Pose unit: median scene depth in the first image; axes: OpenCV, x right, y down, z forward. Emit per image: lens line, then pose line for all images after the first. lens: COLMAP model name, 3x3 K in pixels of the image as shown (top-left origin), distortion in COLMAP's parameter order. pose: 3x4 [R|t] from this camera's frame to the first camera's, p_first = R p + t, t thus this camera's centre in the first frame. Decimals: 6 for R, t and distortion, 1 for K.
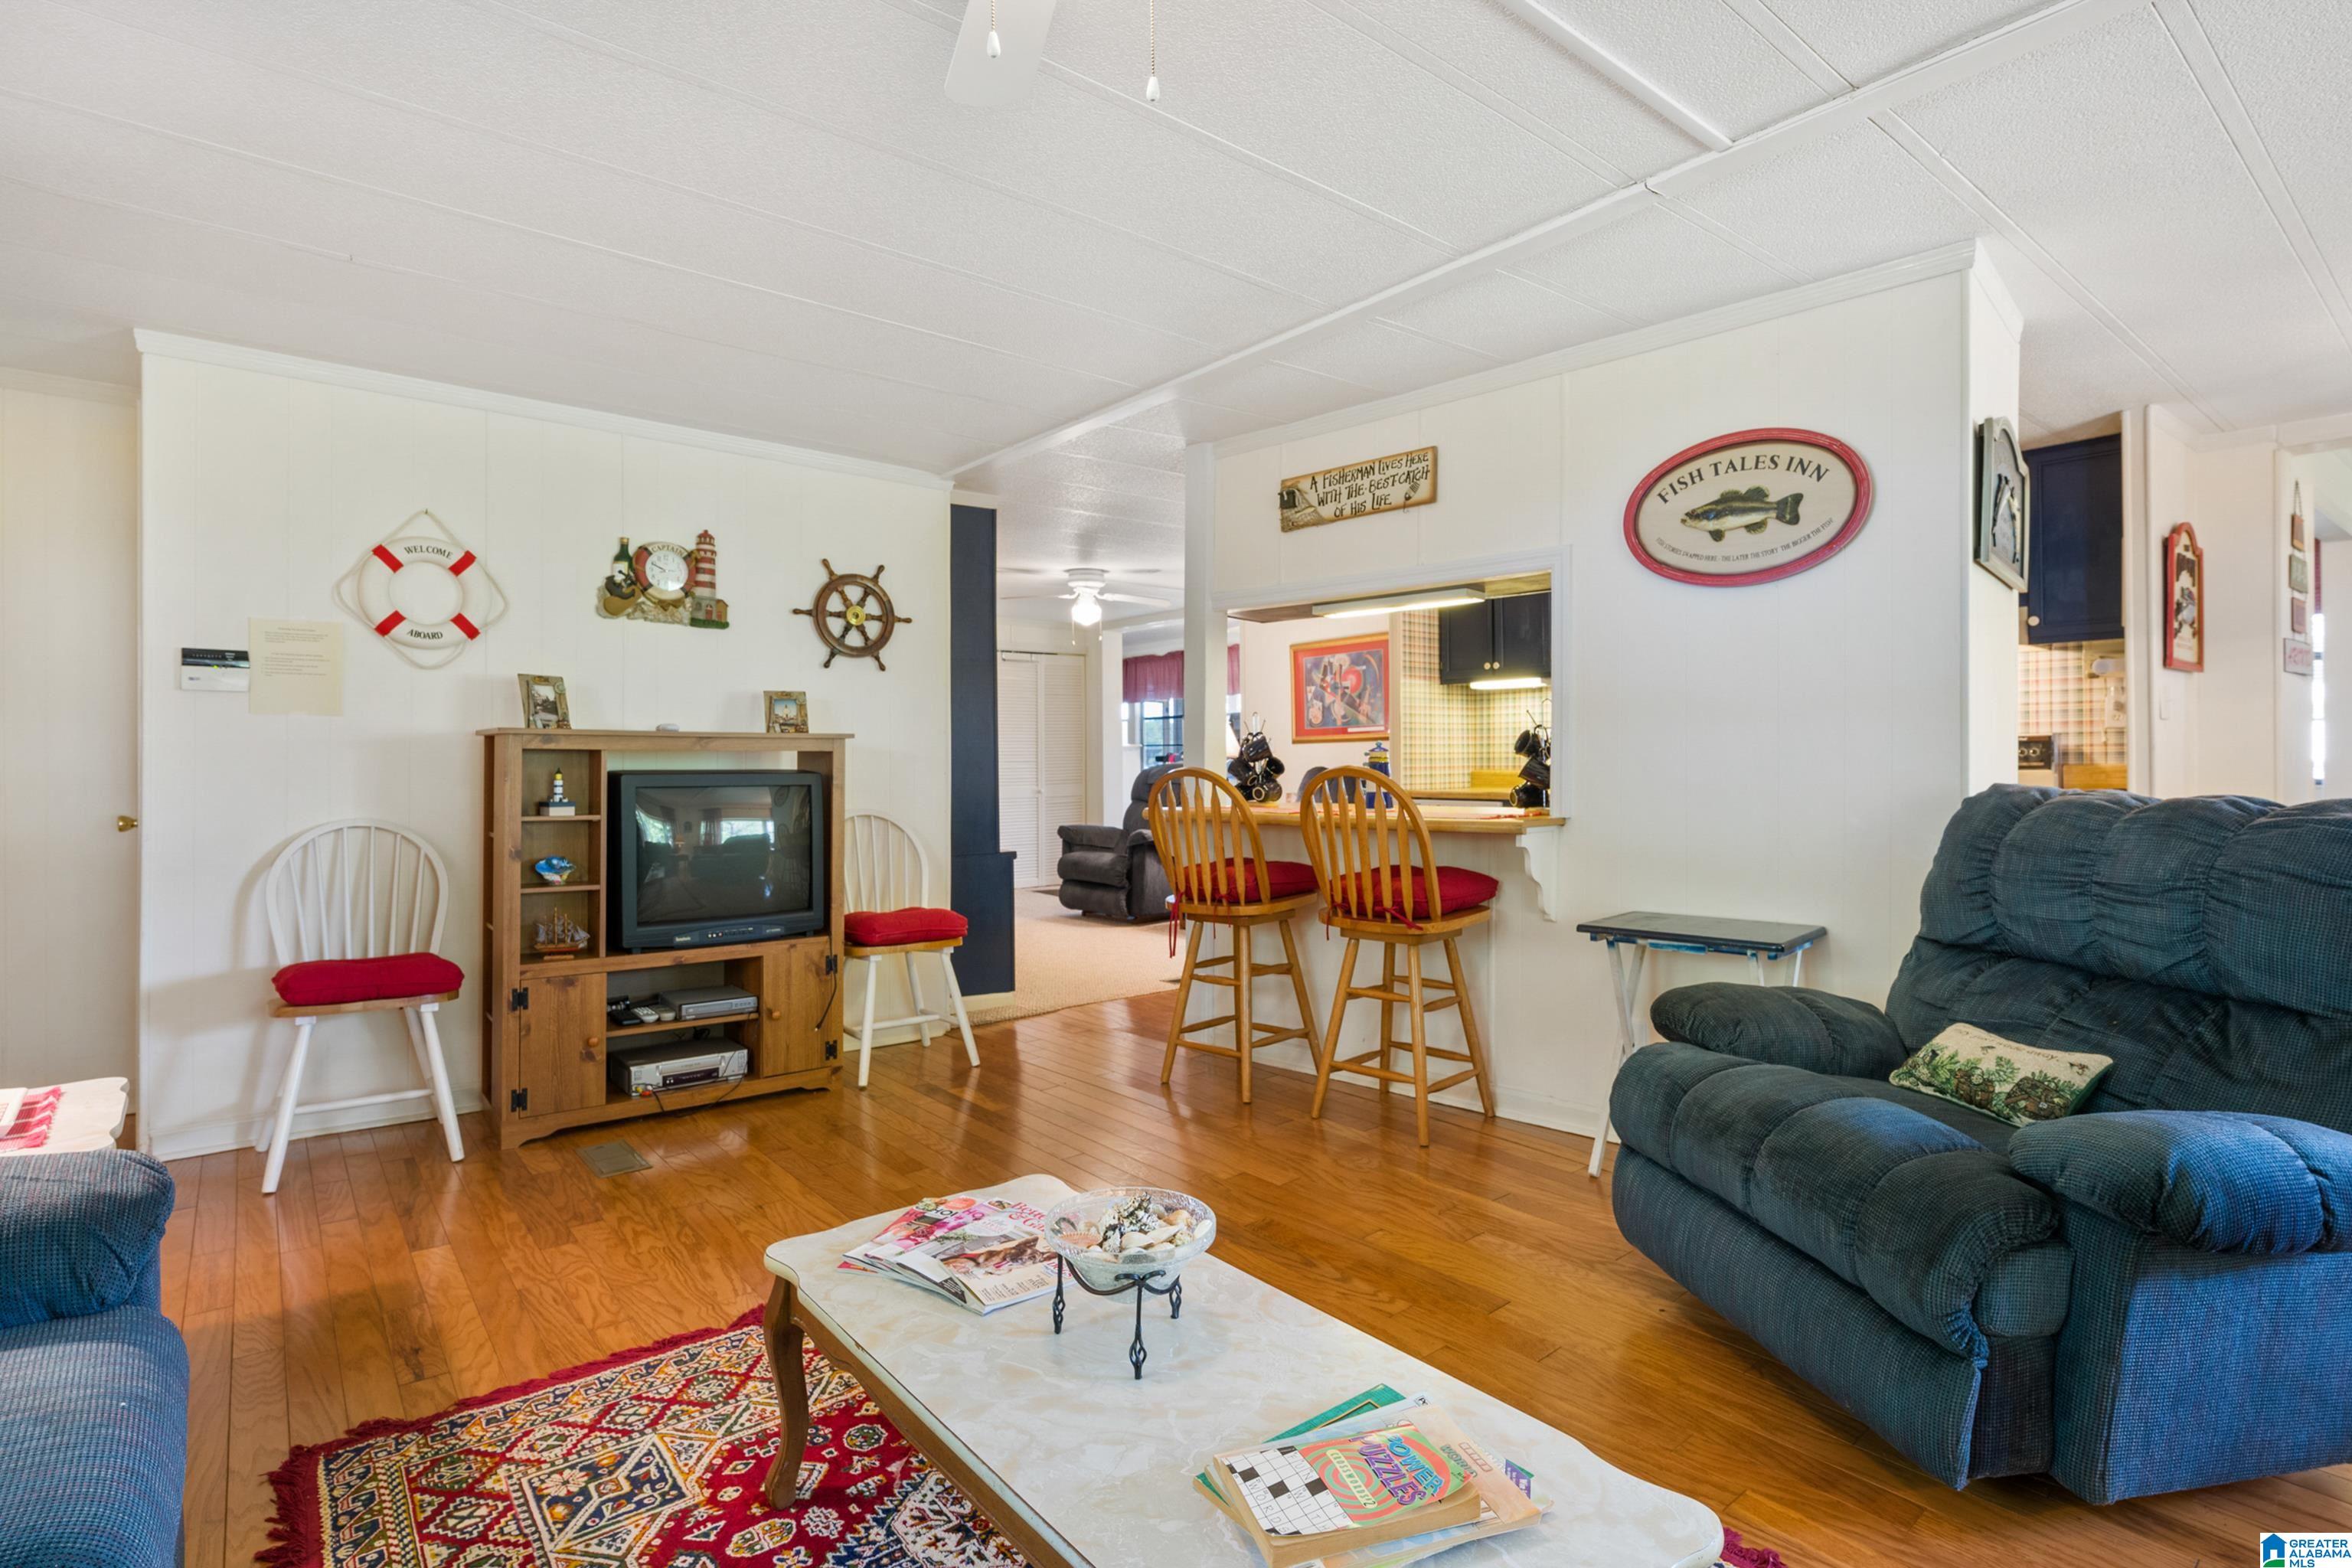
lens RADIAL K [[1145.8, 0, 1181.0], [0, 1145.8, 764.0], [0, 0, 1]] dist [-0.002405, -0.000300]
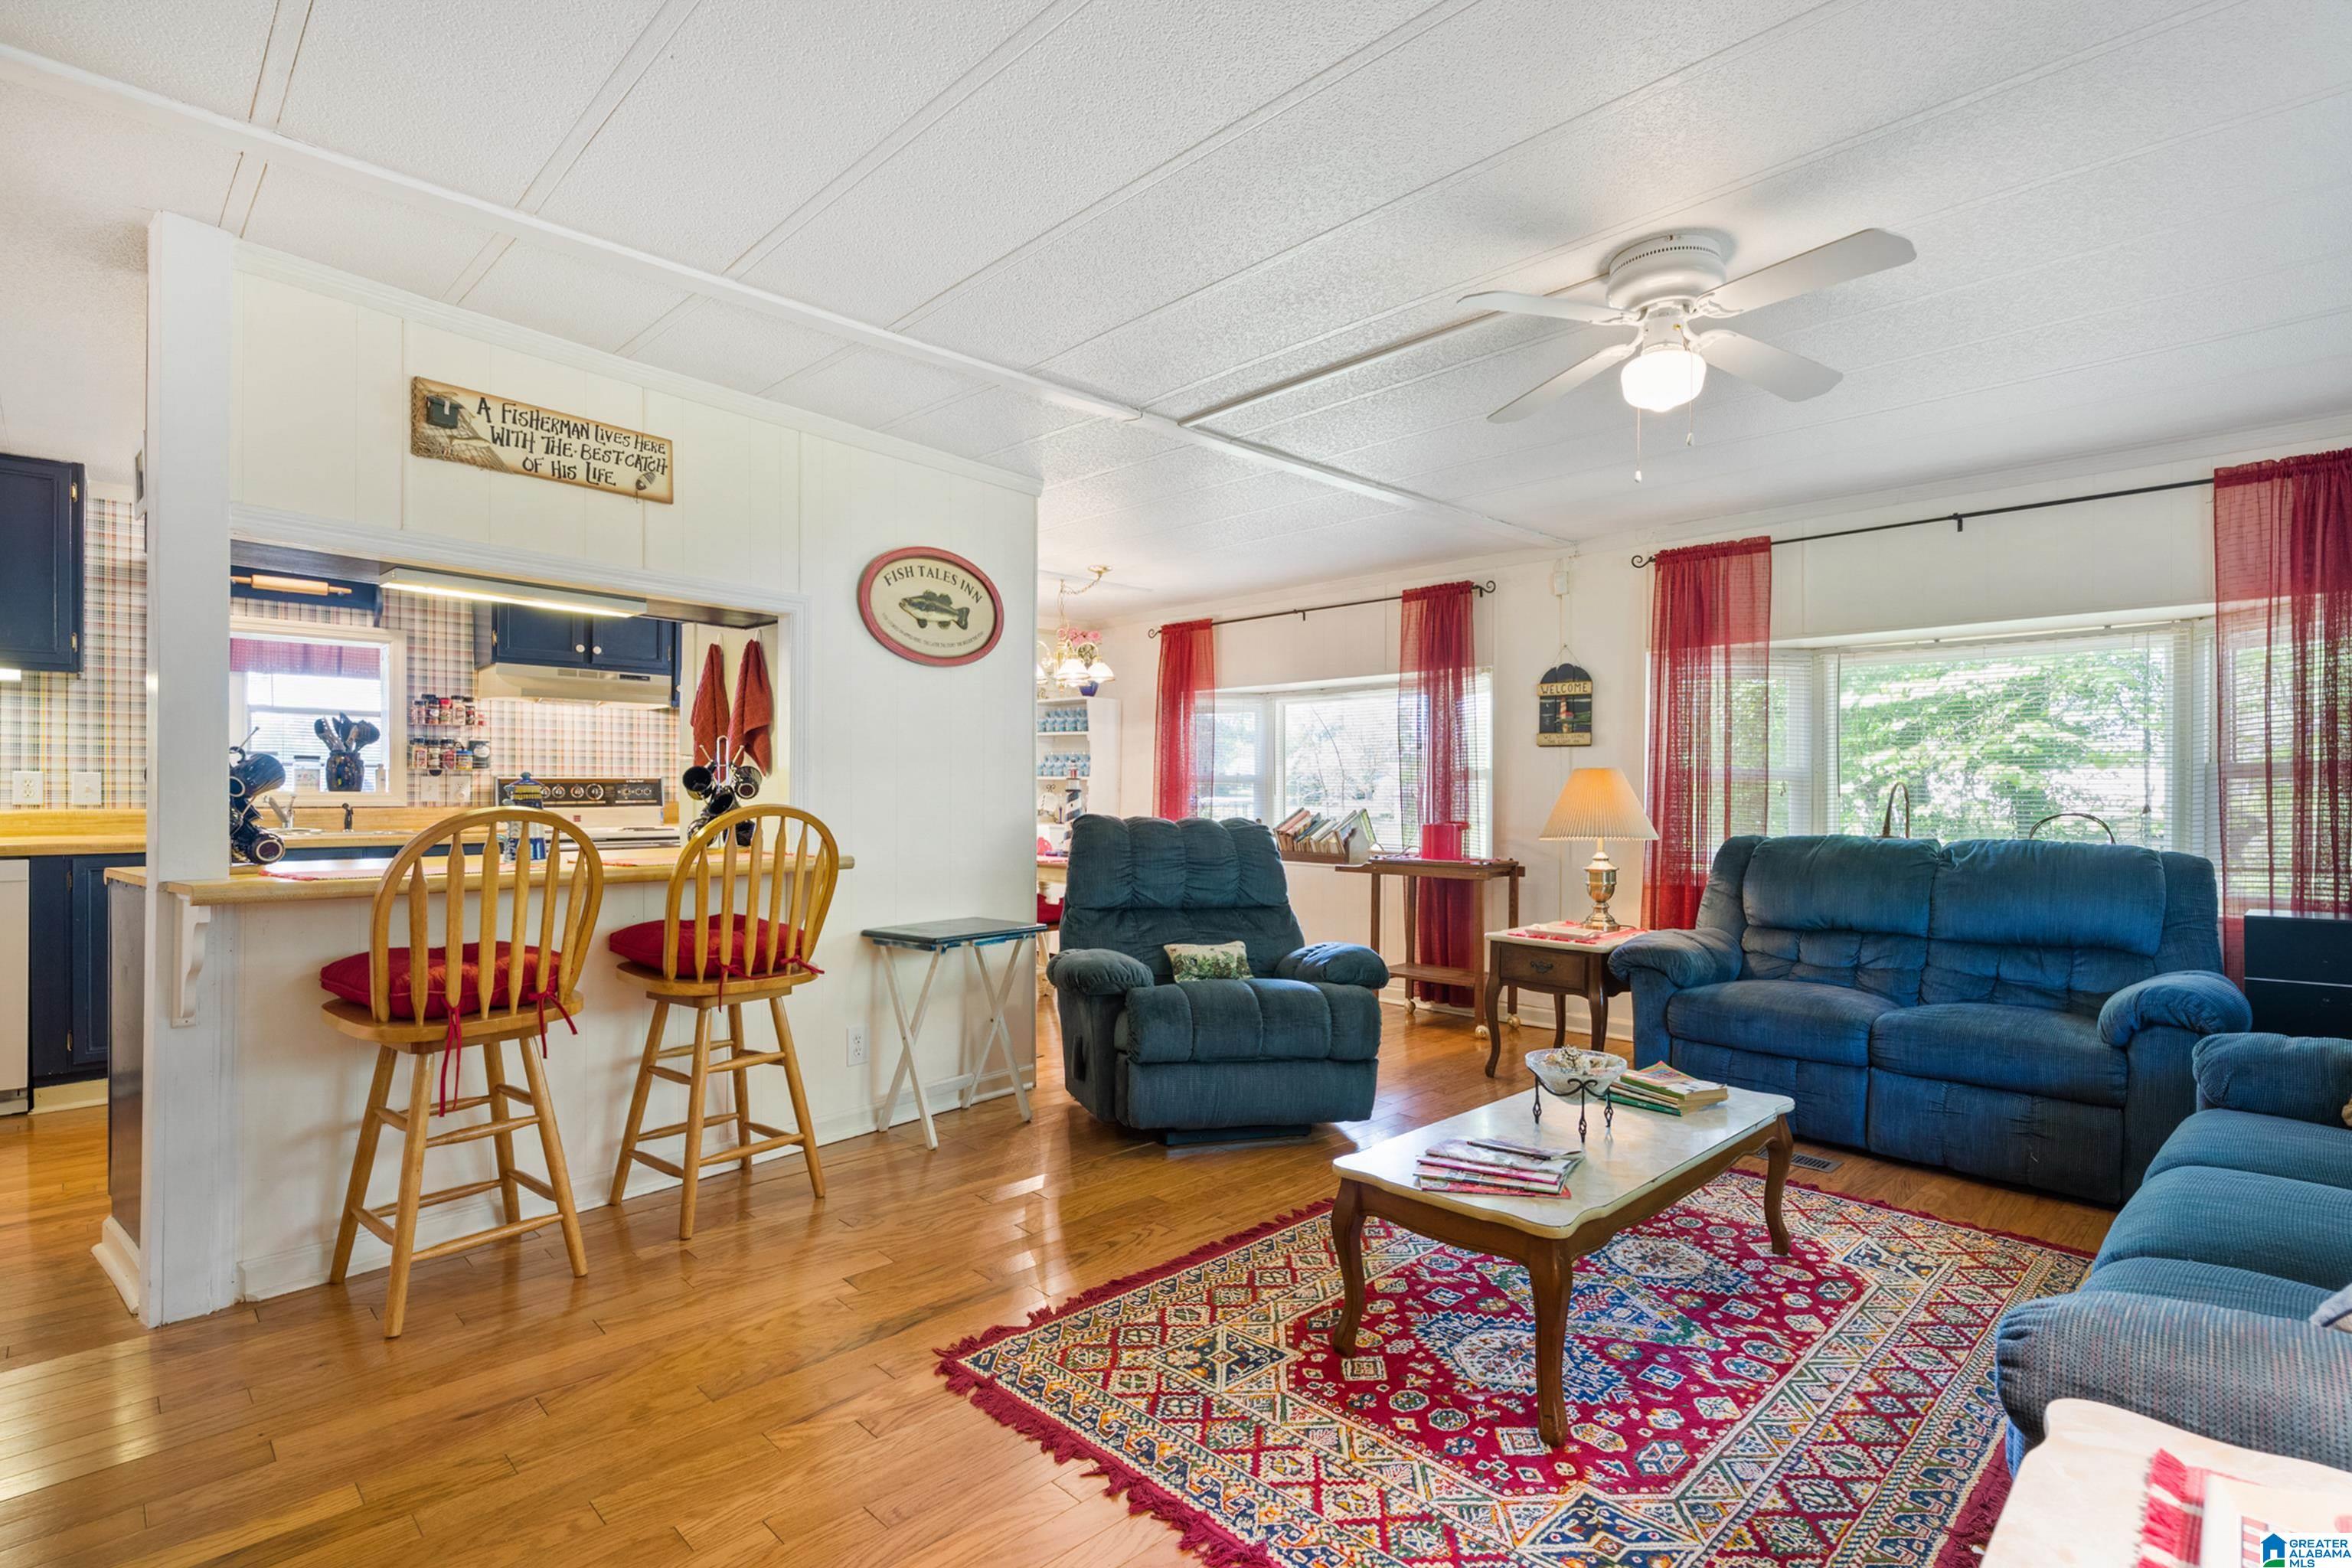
lens RADIAL K [[1137.2, 0, 1177.2], [0, 1137.2, 797.4], [0, 0, 1]] dist [-0.001473, -0.000007]
pose [[-0.087898, 0.003429, 0.996124, -0.690667], [-0.002442, 0.999990, -0.003657, -0.001384], [-0.996127, -0.002754, -0.087888, 0.698908]]
